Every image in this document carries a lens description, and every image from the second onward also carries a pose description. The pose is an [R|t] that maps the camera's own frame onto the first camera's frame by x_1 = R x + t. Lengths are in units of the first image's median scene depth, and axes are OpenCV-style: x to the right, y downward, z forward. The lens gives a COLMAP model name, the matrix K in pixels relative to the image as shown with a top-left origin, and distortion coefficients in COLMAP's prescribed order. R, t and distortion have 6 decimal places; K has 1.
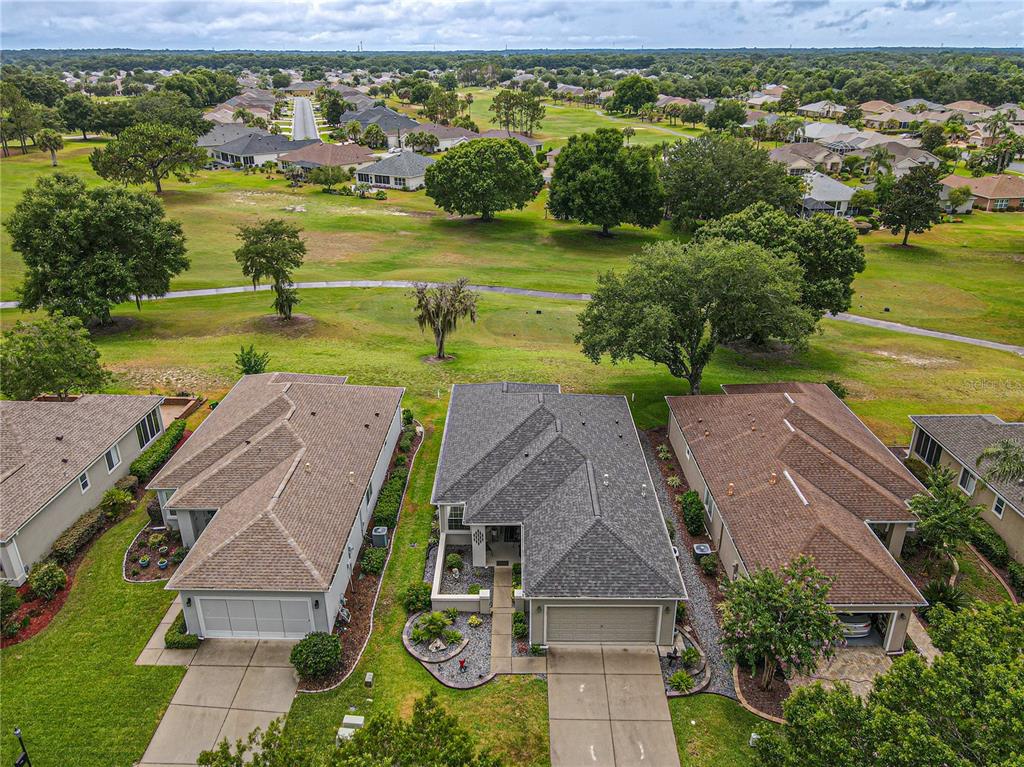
lens RADIAL K [[761.5, 0, 516.1], [0, 761.5, 395.7], [0, 0, 1]] dist [-0.001541, 0.033868]
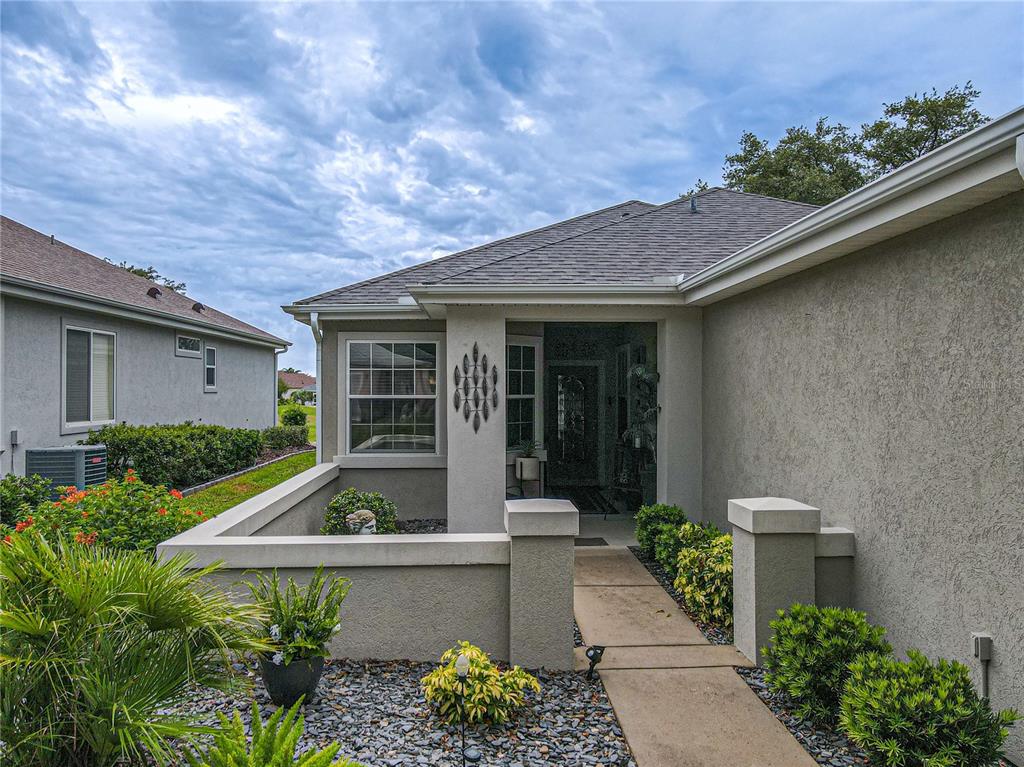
lens RADIAL K [[761.5, 0, 516.1], [0, 761.5, 395.7], [0, 0, 1]] dist [-0.001541, 0.033868]
pose [[0.998359, -0.000626, 0.057254, -0.030664], [0.023827, 0.913789, -0.405490, 0.167814], [-0.052064, 0.406189, 0.912305, 0.482371]]
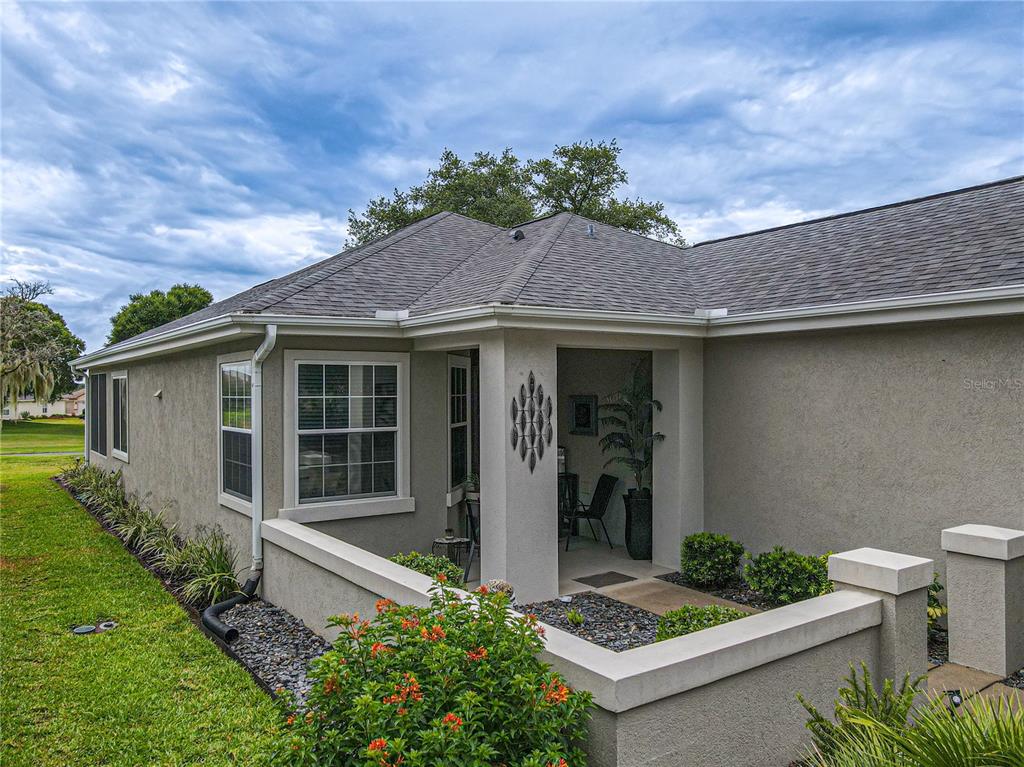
lens RADIAL K [[761.5, 0, 516.1], [0, 761.5, 395.7], [0, 0, 1]] dist [-0.001541, 0.033868]
pose [[0.813971, -0.008326, 0.580846, -0.101301], [0.244584, 0.911861, -0.329678, 0.146913], [-0.526906, 0.410414, 0.744264, 0.515414]]
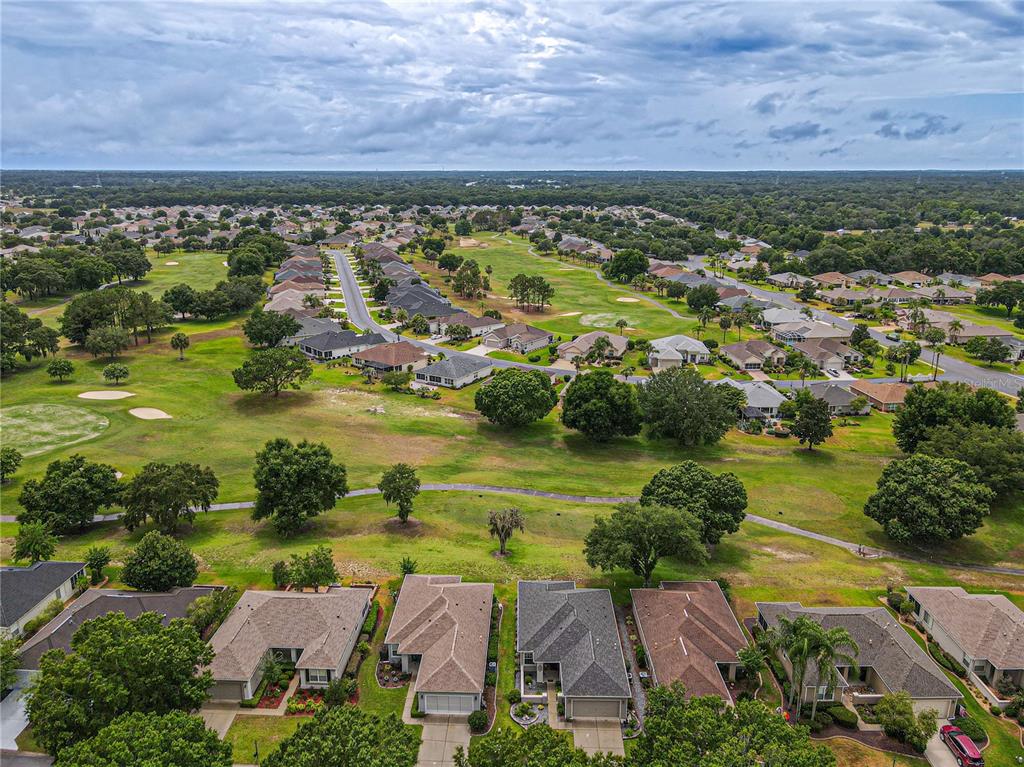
lens RADIAL K [[761.5, 0, 516.1], [0, 761.5, 395.7], [0, 0, 1]] dist [-0.001541, 0.033868]
pose [[0.999972, 0.006524, -0.003792, -0.069461], [-0.006983, 0.990503, -0.137312, -0.175237], [0.002860, 0.137335, 0.990521, -0.774026]]
